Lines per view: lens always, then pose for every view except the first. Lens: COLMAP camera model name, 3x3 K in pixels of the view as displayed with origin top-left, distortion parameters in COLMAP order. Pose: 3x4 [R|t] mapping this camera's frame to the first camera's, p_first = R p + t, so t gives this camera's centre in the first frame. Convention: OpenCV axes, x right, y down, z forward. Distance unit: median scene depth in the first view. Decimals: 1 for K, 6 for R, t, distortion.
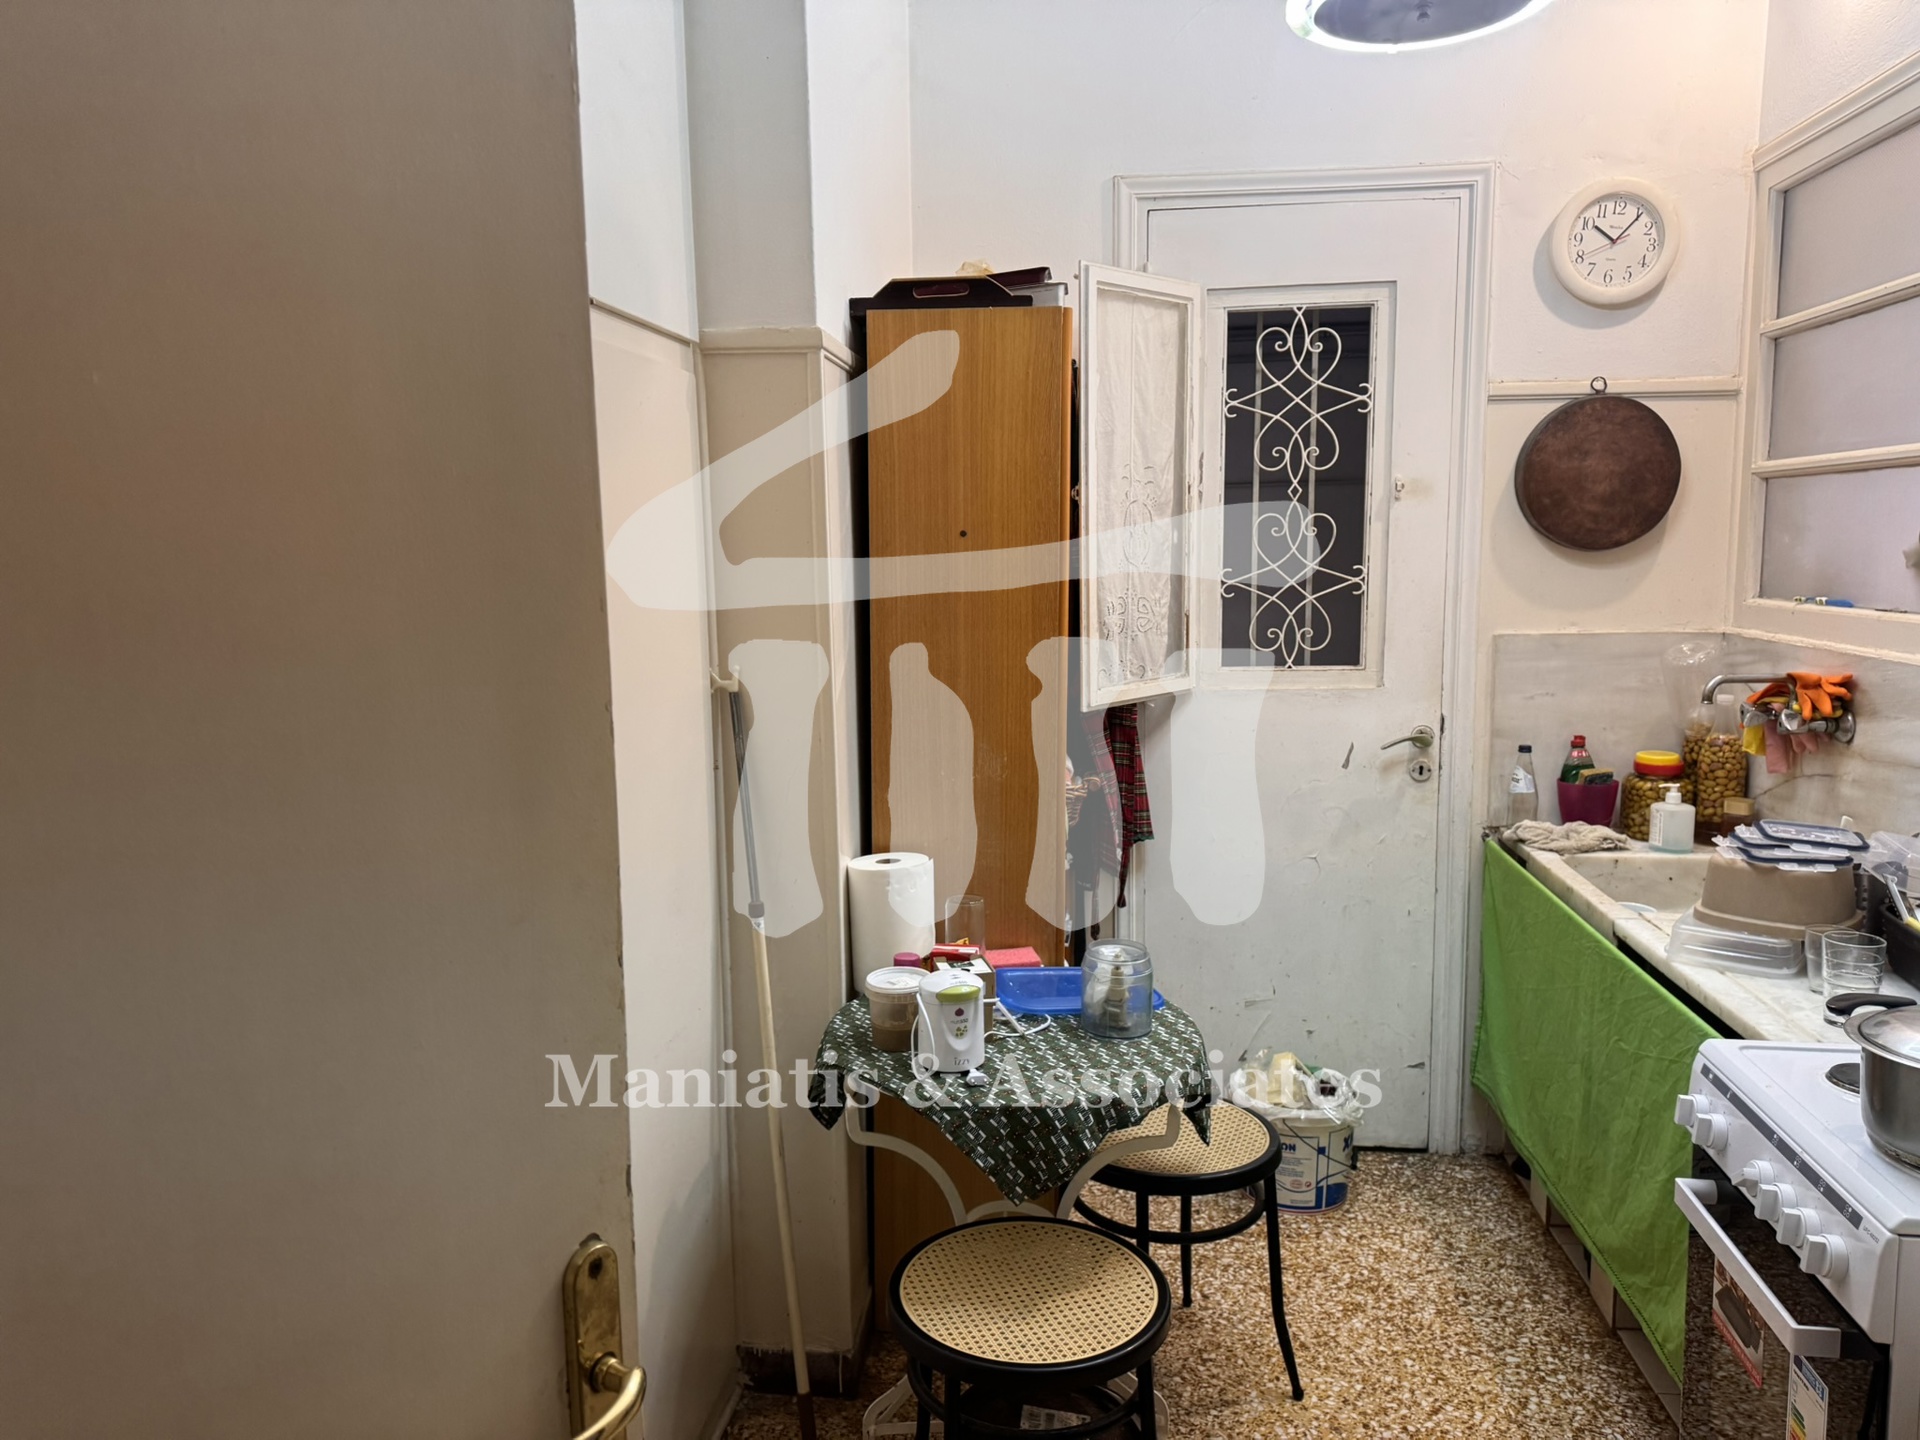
lens RADIAL K [[1339.2, 0, 949.6], [0, 1339.2, 719.5], [0, 0, 1]] dist [0.041800, -0.053816]
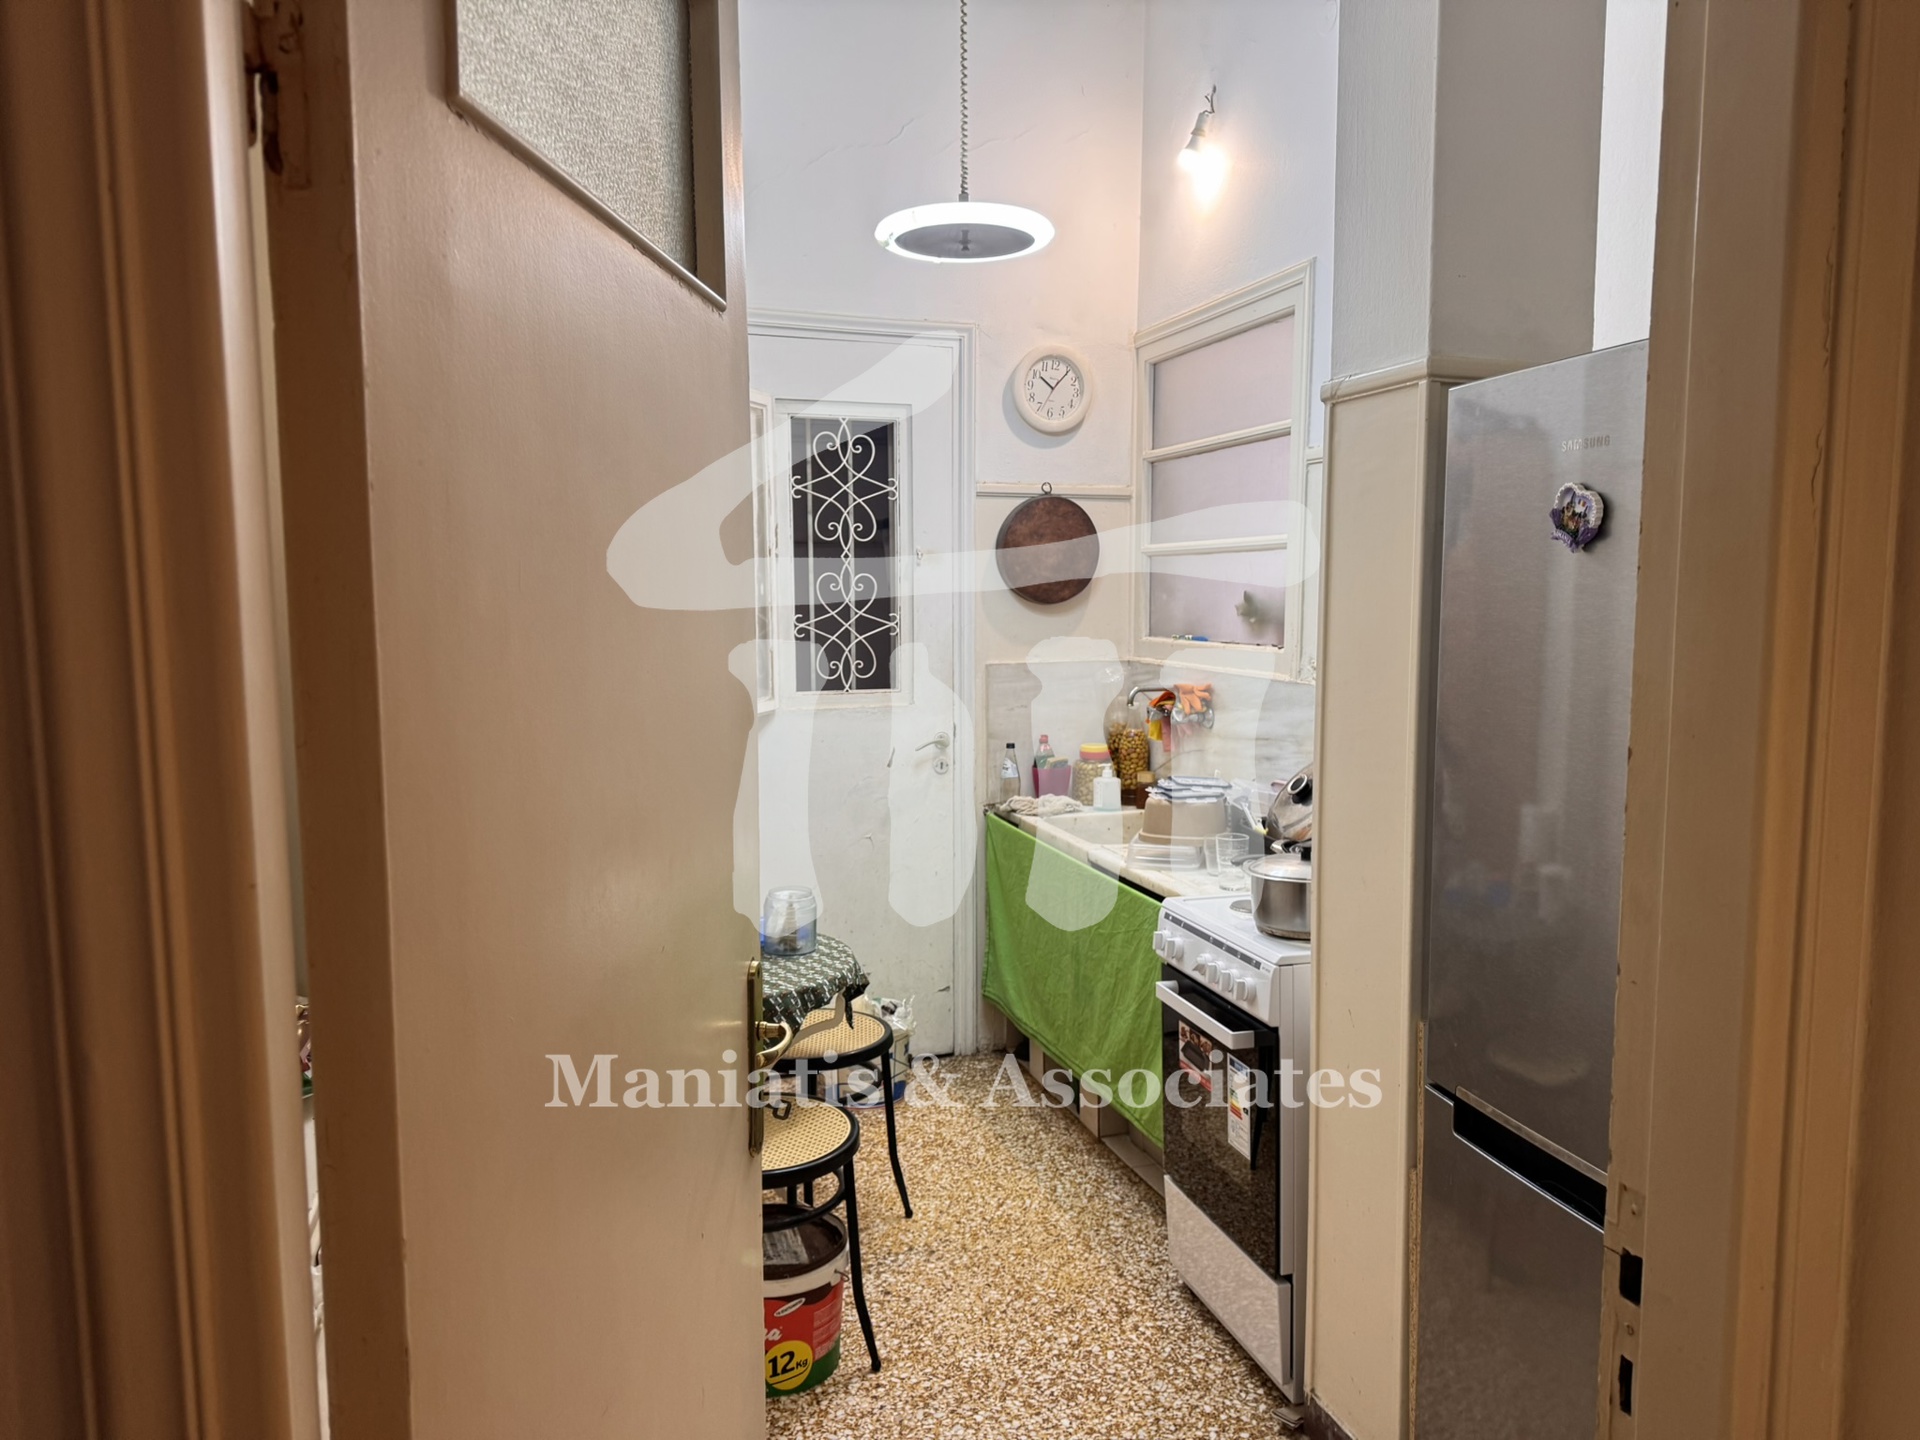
lens RADIAL K [[1330.3, 0, 960.0], [0, 1330.3, 720.0], [0, 0, 1]] dist [0.142275, -0.055208]
pose [[0.903990, -0.031761, 0.426372, -0.220183], [0.045841, 0.998689, -0.022796, 0.025991], [-0.425089, 0.040153, 0.904261, -0.237690]]
